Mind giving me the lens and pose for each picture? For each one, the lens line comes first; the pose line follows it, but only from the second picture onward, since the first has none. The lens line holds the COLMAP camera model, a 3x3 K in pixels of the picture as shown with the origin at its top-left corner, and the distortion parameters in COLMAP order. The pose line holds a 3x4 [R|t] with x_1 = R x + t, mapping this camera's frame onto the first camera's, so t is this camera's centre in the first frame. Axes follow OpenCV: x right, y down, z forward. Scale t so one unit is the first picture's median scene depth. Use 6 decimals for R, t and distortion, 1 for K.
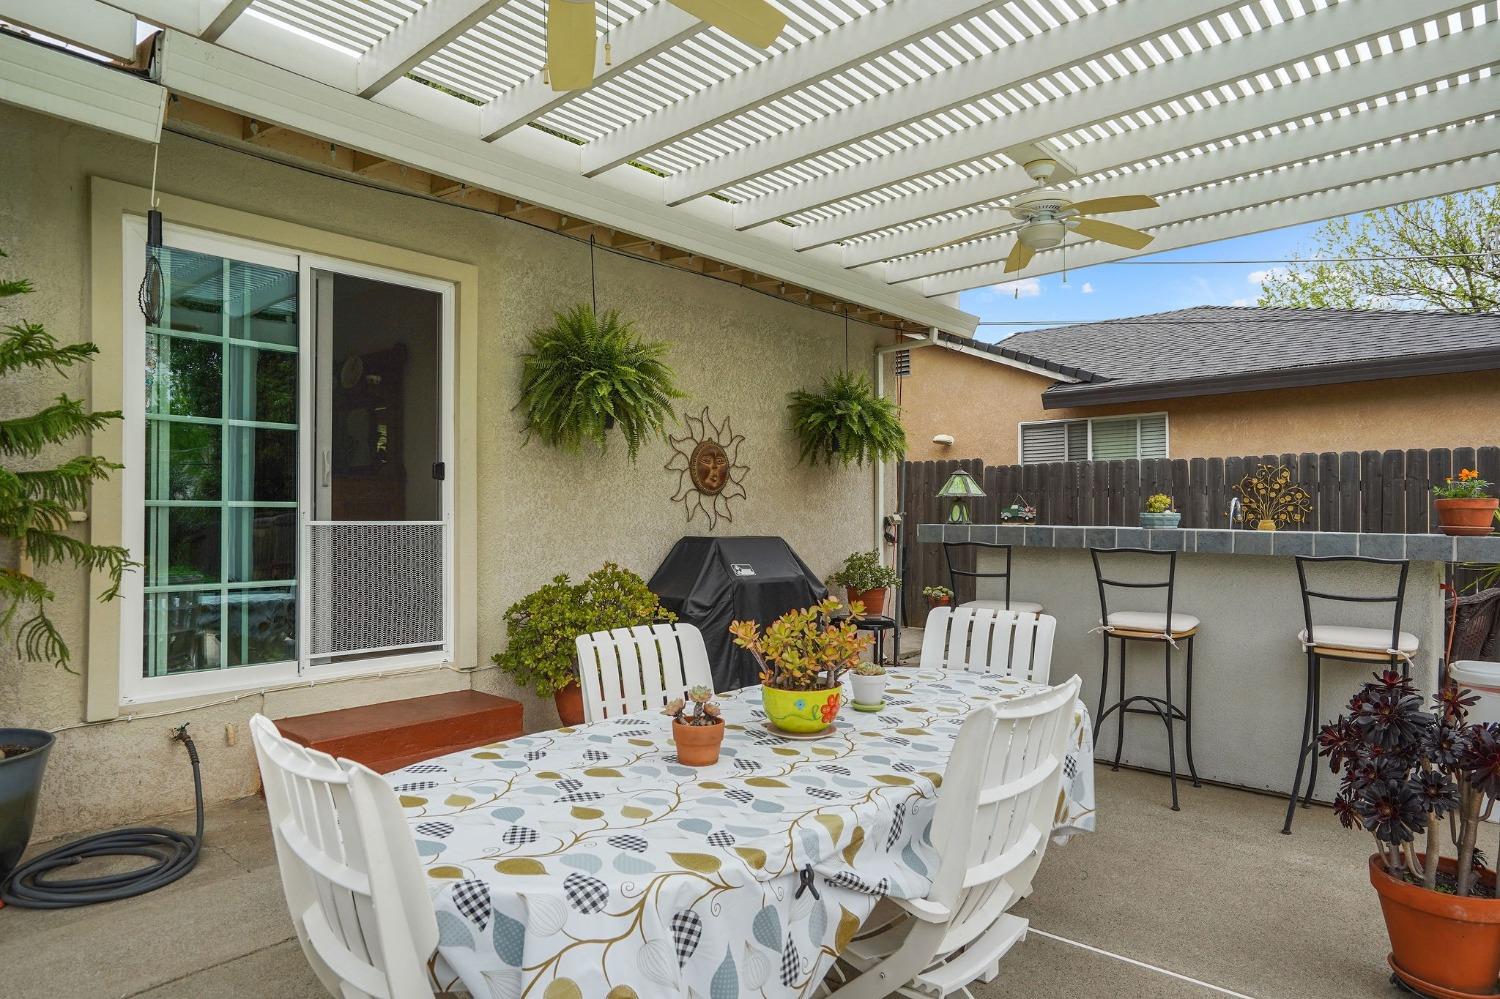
lens RADIAL K [[893.5, 0, 750.0], [0, 893.5, 499.5], [0, 0, 1]] dist [-0.003209, -0.000840]
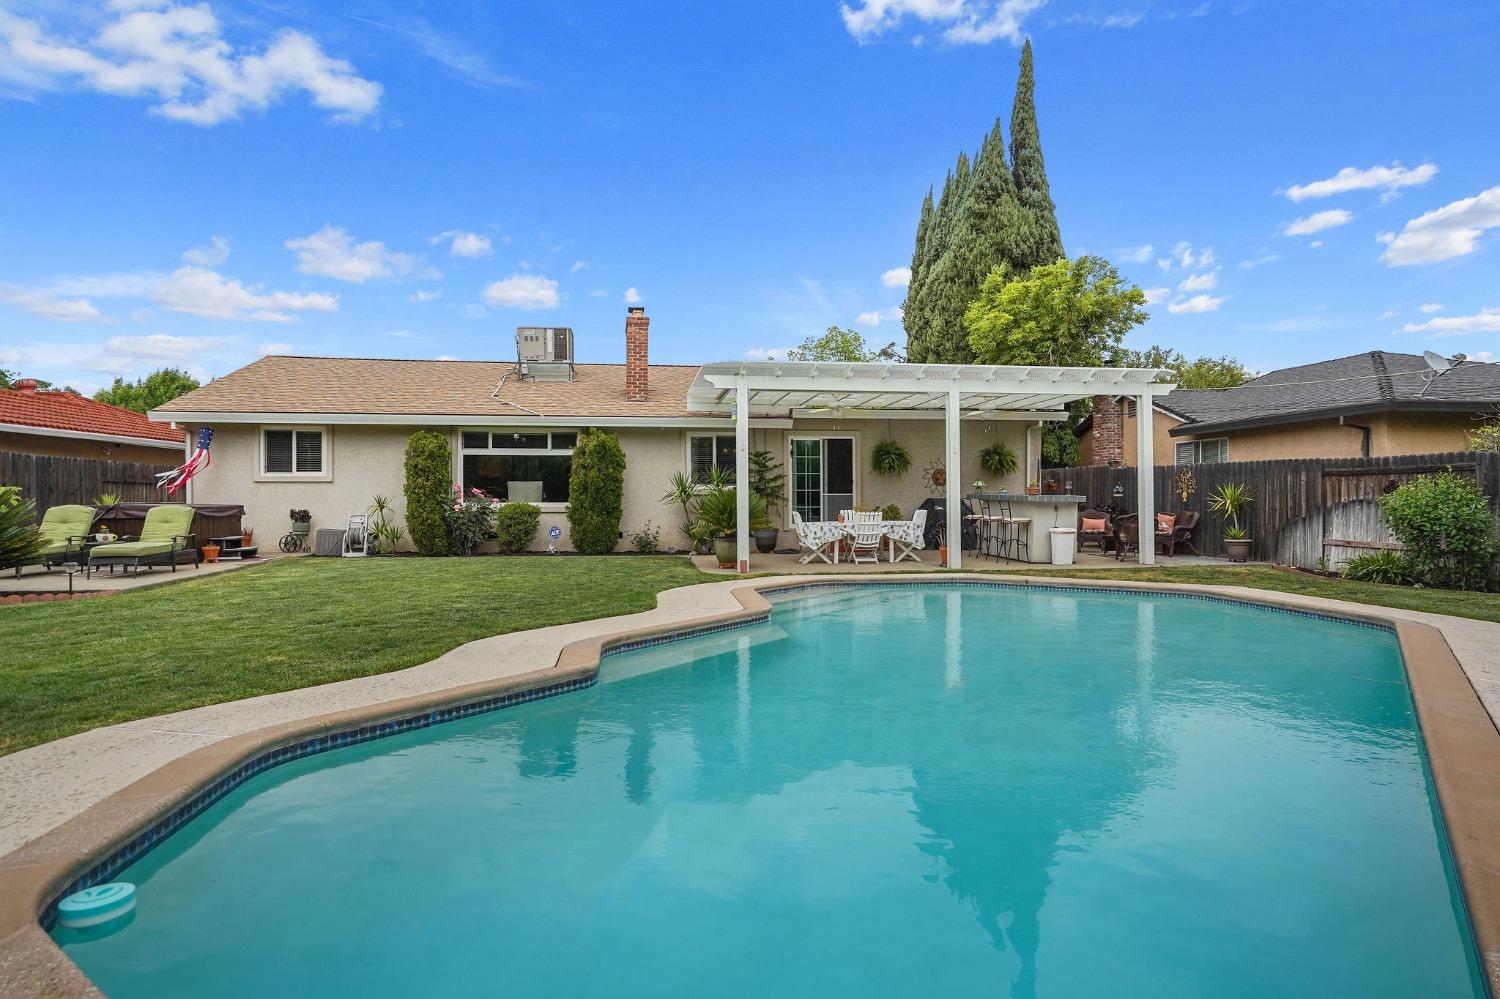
lens RADIAL K [[835.9, 0, 753.8], [0, 835.9, 493.6], [0, 0, 1]] dist [-0.045585, 0.036505]
pose [[0.767093, -0.006477, -0.641503, 1.816369], [0.016327, 0.999822, 0.009429, -0.021922], [0.641328, -0.017706, 0.767062, -2.306231]]
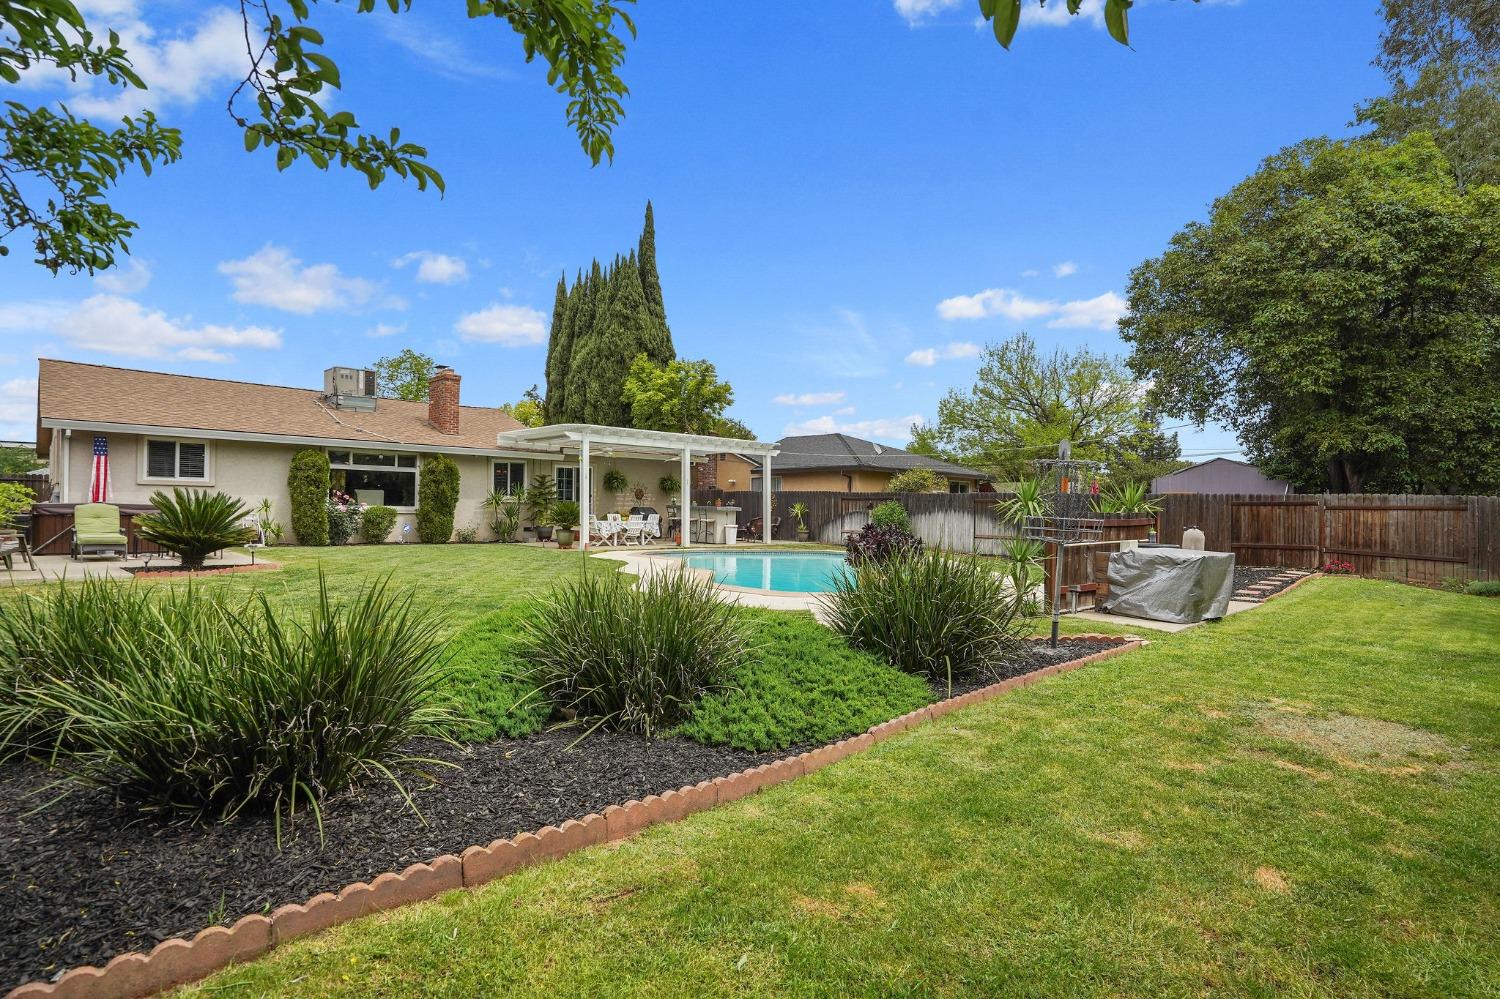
lens RADIAL K [[761.2, 0, 750.0], [0, 761.2, 499.5], [0, 0, 1]] dist [-0.039548, 0.026561]
pose [[0.997883, 0.015919, -0.063050, 1.199298], [-0.015200, 0.999814, 0.011864, -0.087048], [0.063227, -0.010880, 0.997940, -4.469261]]
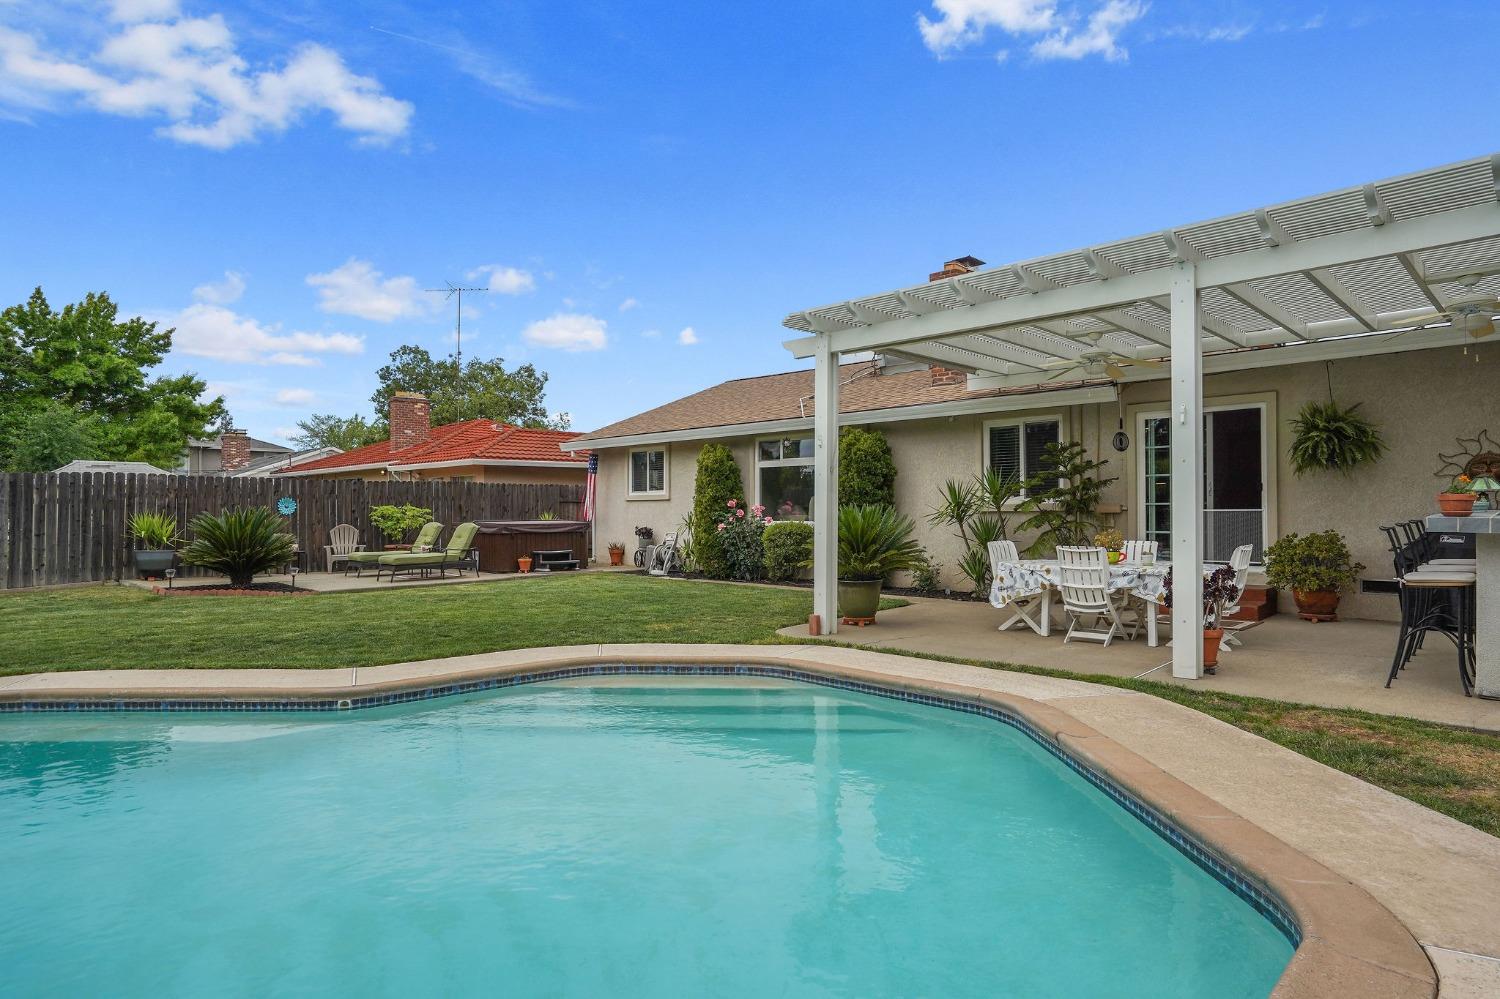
lens RADIAL K [[865.0, 0, 752.0], [0, 865.0, 497.8], [0, 0, 1]] dist [-0.014970, 0.000719]
pose [[-0.064712, -0.015580, -0.997782, 1.911536], [0.027147, 0.999481, -0.017367, -0.001521], [0.997535, -0.028210, -0.064255, -0.145119]]
